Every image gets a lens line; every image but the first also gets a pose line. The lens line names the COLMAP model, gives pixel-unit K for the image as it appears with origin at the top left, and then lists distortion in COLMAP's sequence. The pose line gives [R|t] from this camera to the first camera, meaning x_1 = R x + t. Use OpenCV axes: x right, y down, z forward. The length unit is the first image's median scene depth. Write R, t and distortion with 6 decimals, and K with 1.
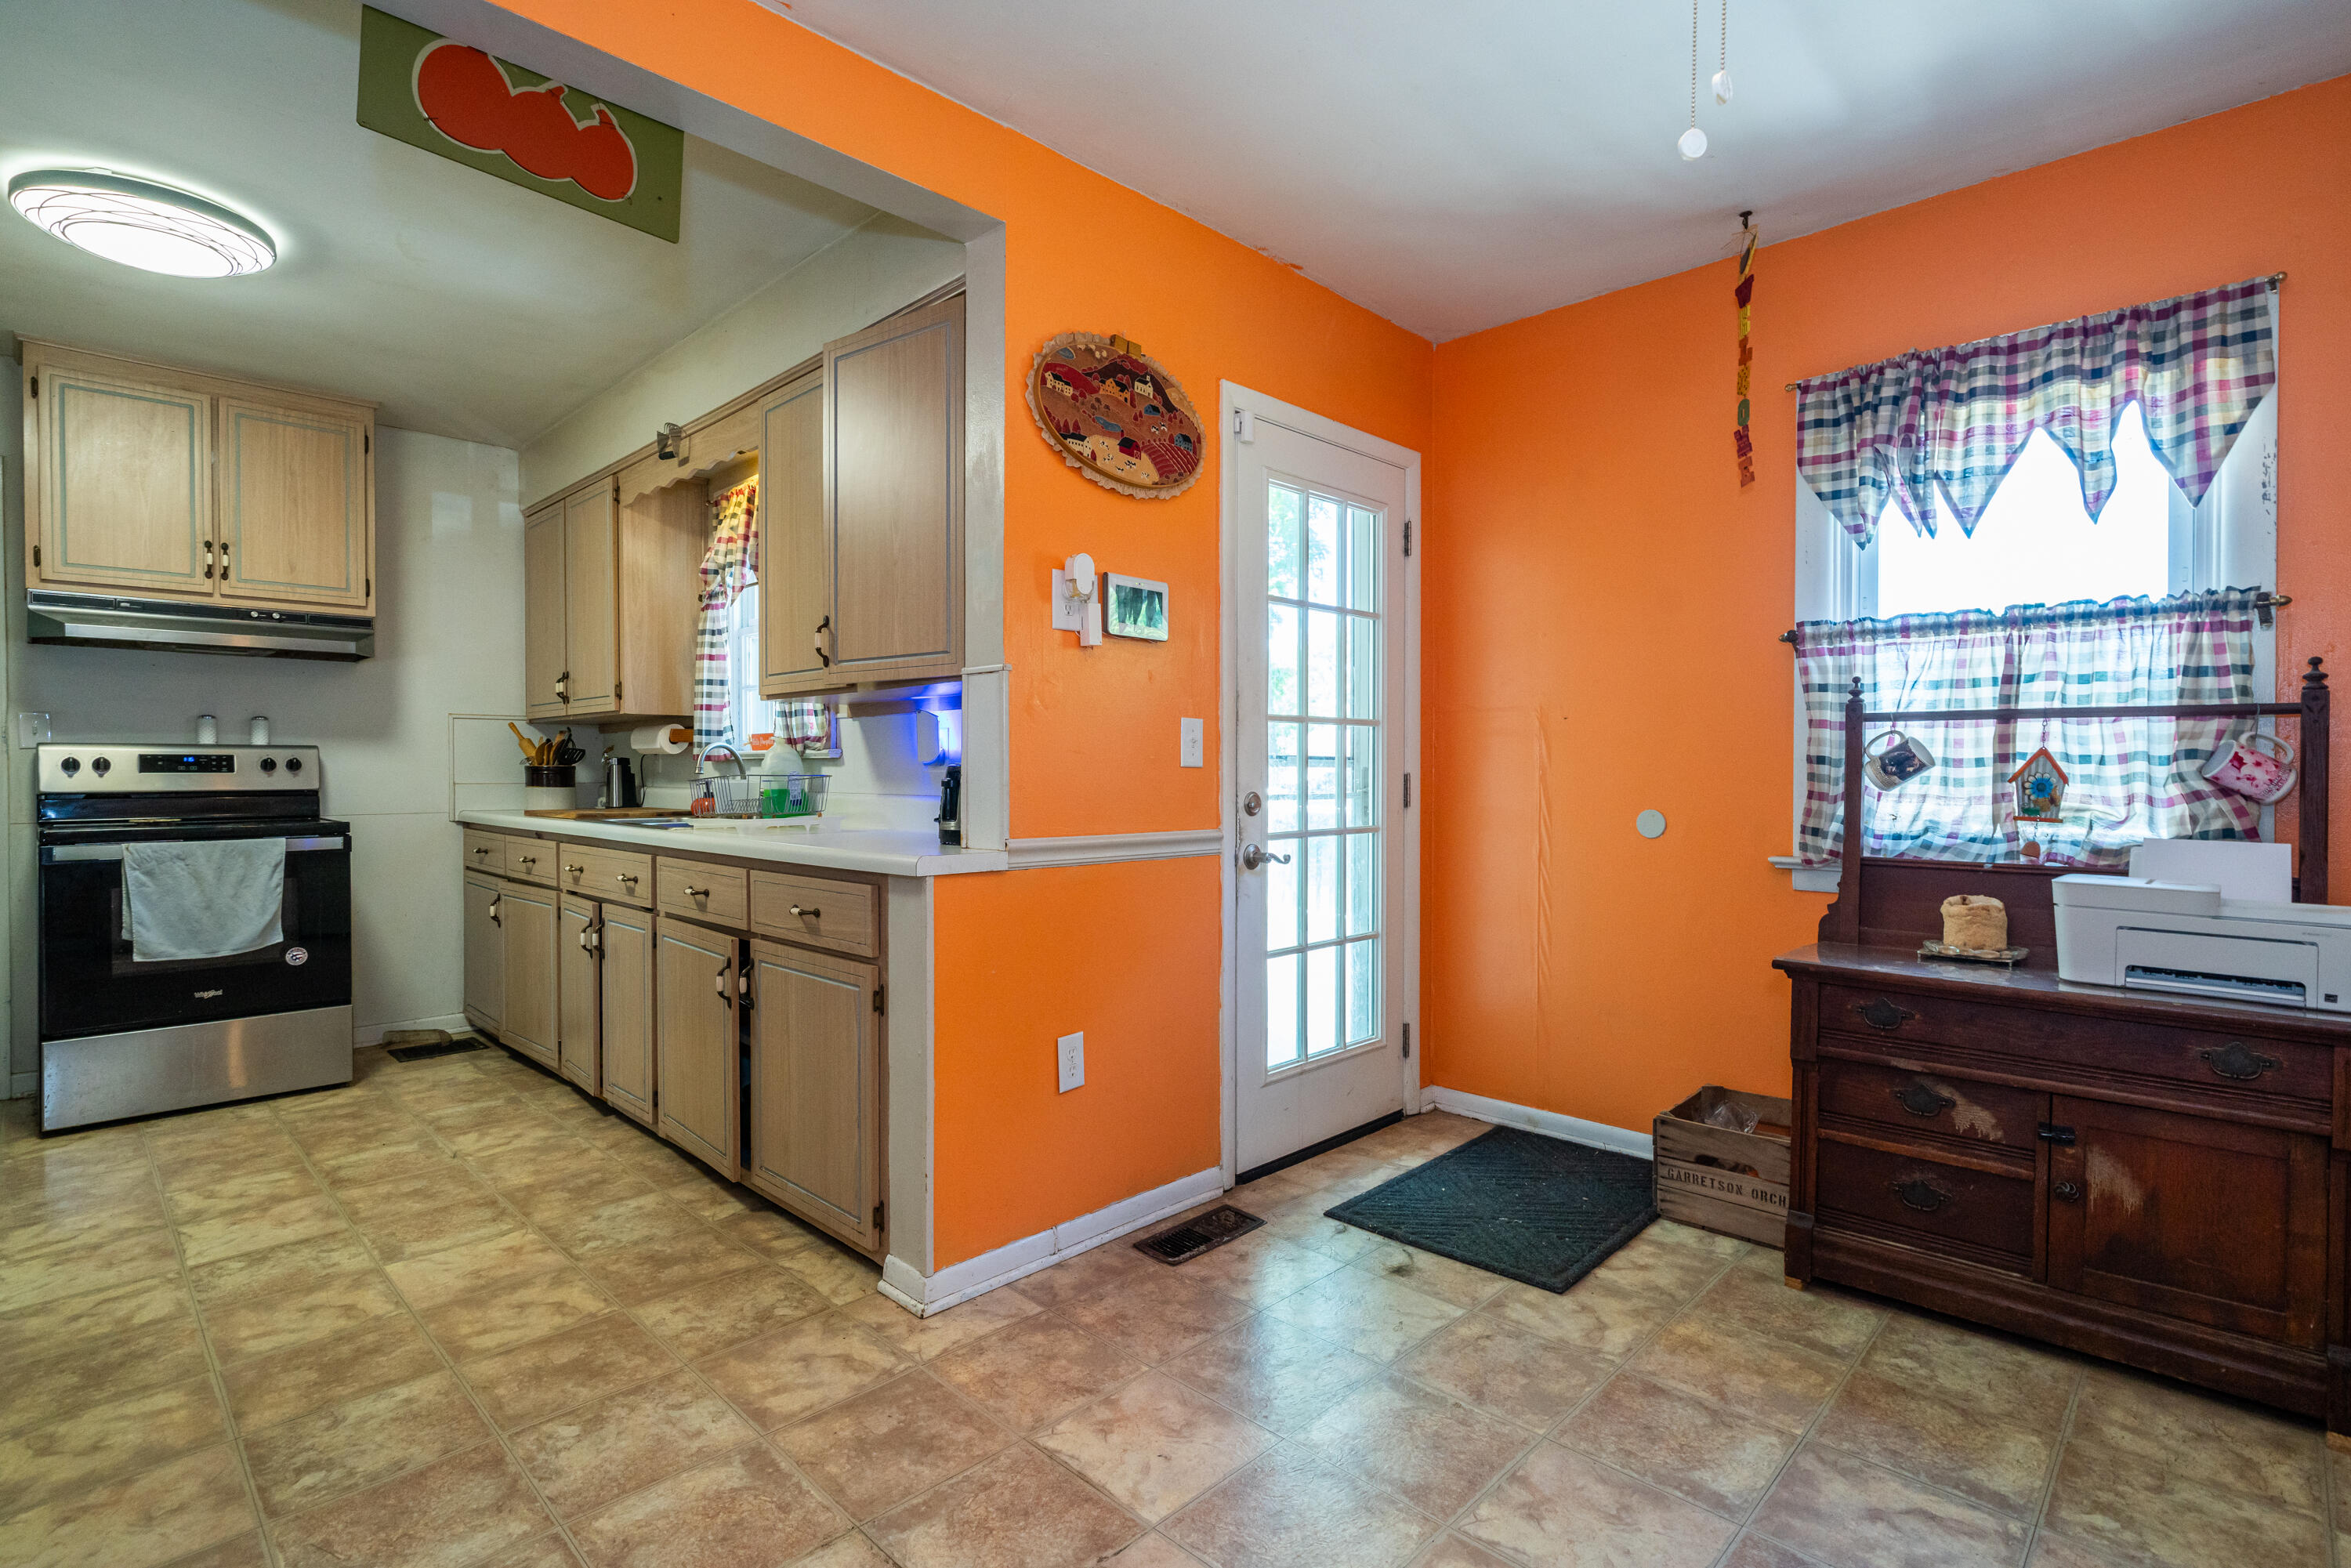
lens RADIAL K [[1088.1, 0, 1151.1], [0, 1088.1, 776.8], [0, 0, 1]] dist [0.000254, 0.001012]
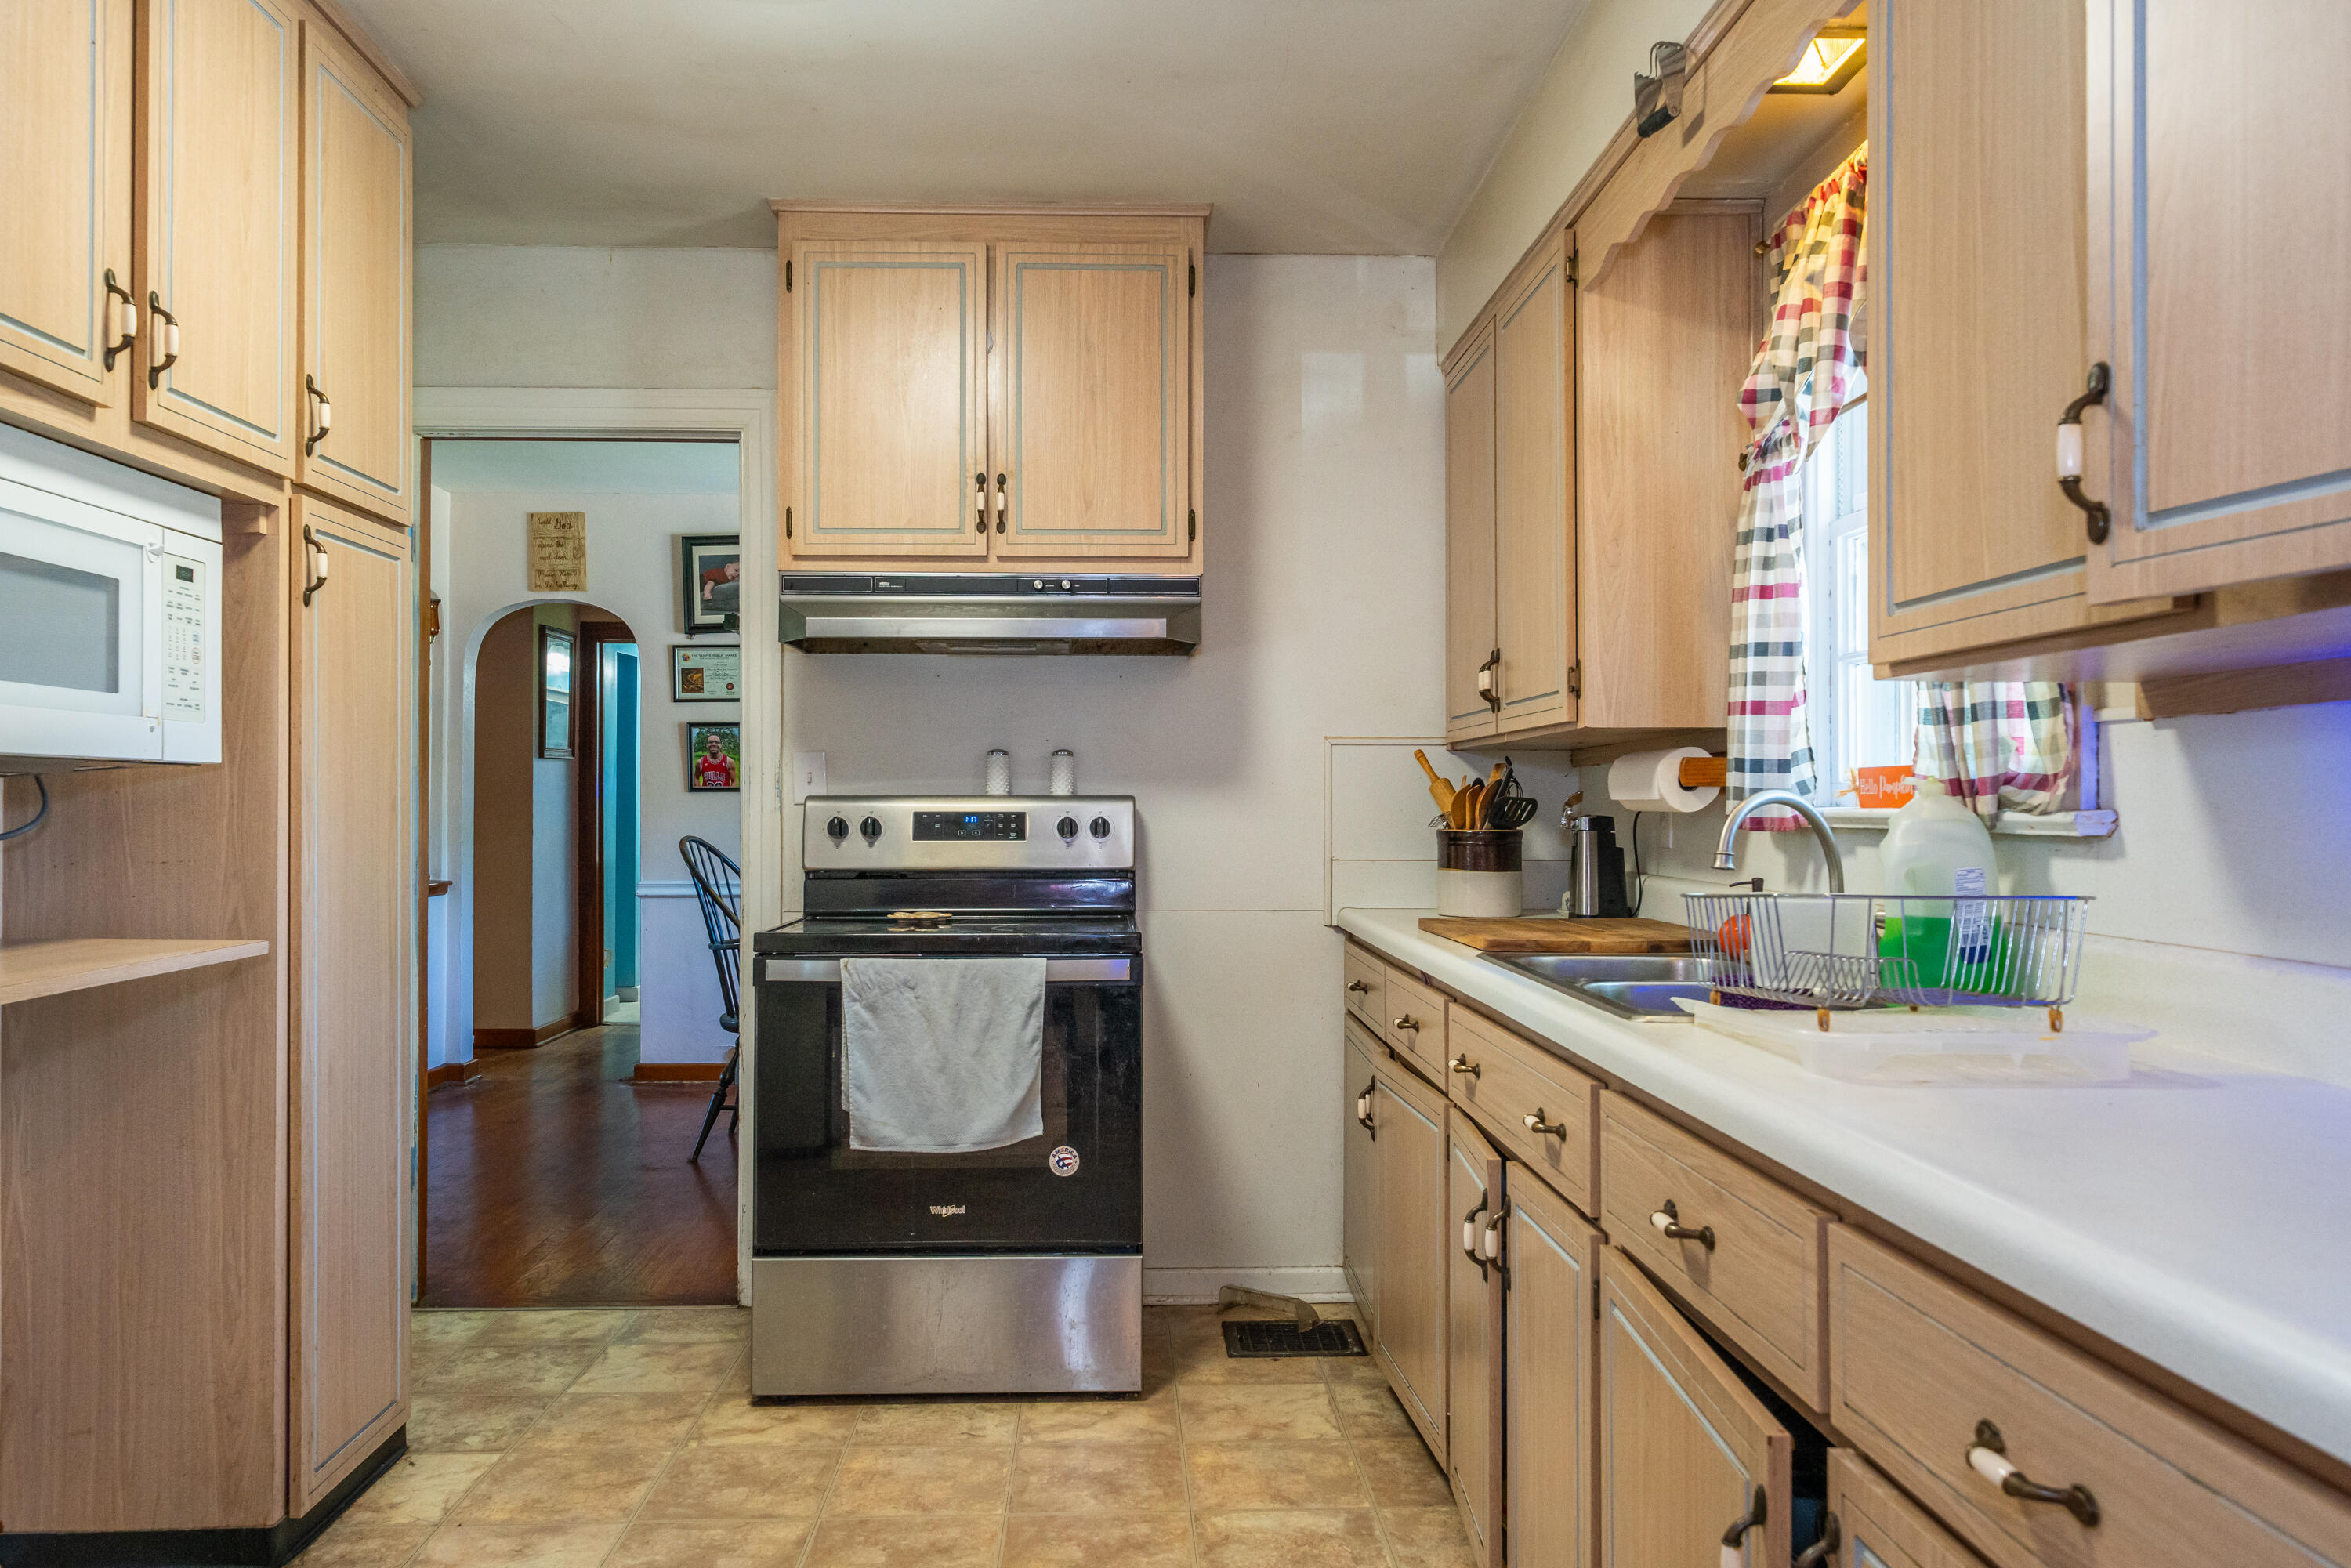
lens RADIAL K [[1659.2, 0, 1162.0], [0, 1659.2, 789.2], [0, 0, 1]] dist [0.002328, -0.001377]
pose [[0.723200, -0.004867, -0.690621, -0.128152], [-0.007512, 0.999861, -0.014914, -0.020503], [0.690597, 0.015974, 0.723063, 0.376611]]
